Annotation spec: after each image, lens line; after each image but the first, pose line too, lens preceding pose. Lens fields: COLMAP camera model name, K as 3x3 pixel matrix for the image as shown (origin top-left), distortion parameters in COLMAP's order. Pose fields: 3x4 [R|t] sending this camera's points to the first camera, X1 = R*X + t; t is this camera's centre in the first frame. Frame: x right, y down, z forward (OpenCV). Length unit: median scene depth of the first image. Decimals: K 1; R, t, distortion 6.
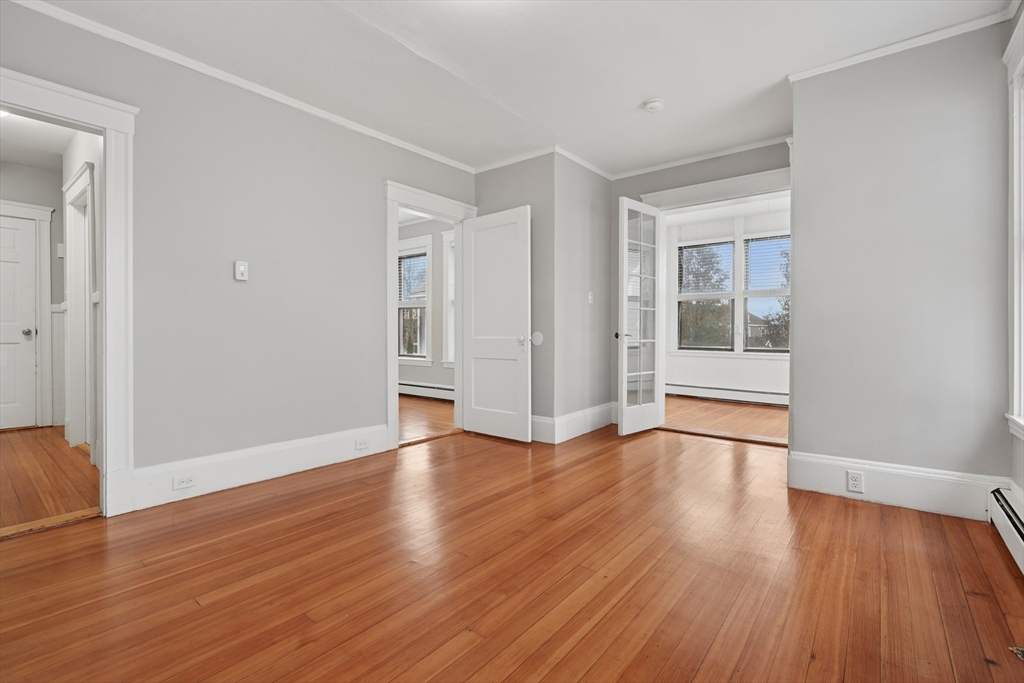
lens RADIAL K [[468.0, 0, 509.0], [0, 468.0, 333.3], [0, 0, 1]] dist [-0.001992, -0.001233]
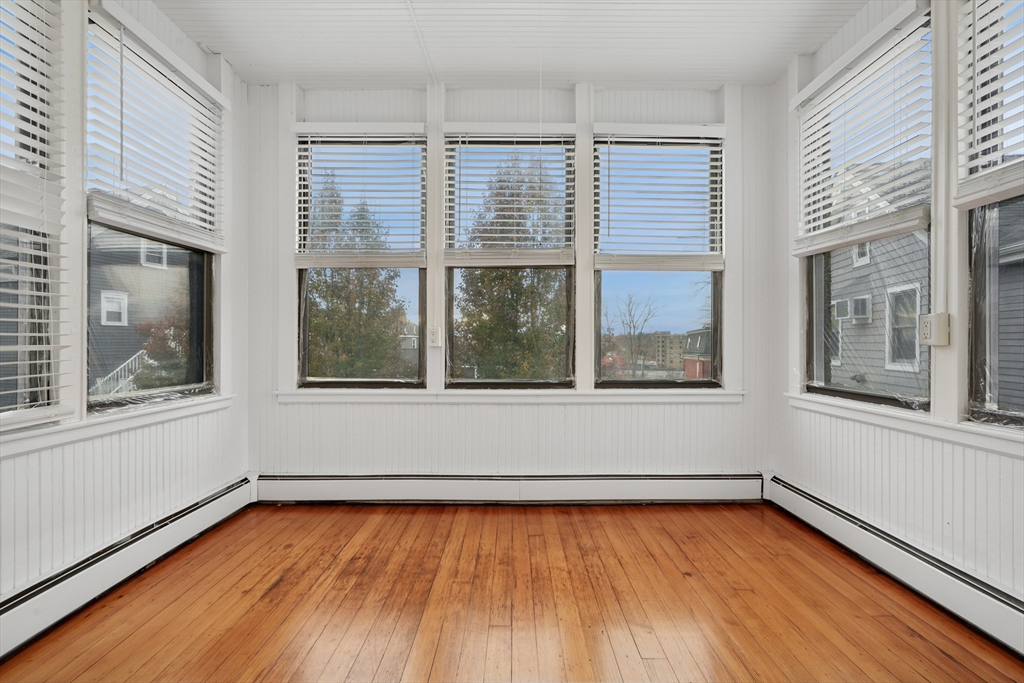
lens RADIAL K [[468.0, 0, 508.7], [0, 468.0, 339.5], [0, 0, 1]] dist [-0.001992, -0.001233]
pose [[0.779778, 0.001584, 0.626054, 0.266095], [0.004984, 0.999949, -0.008739, -0.003147], [-0.626036, 0.009935, 0.779731, 0.604772]]
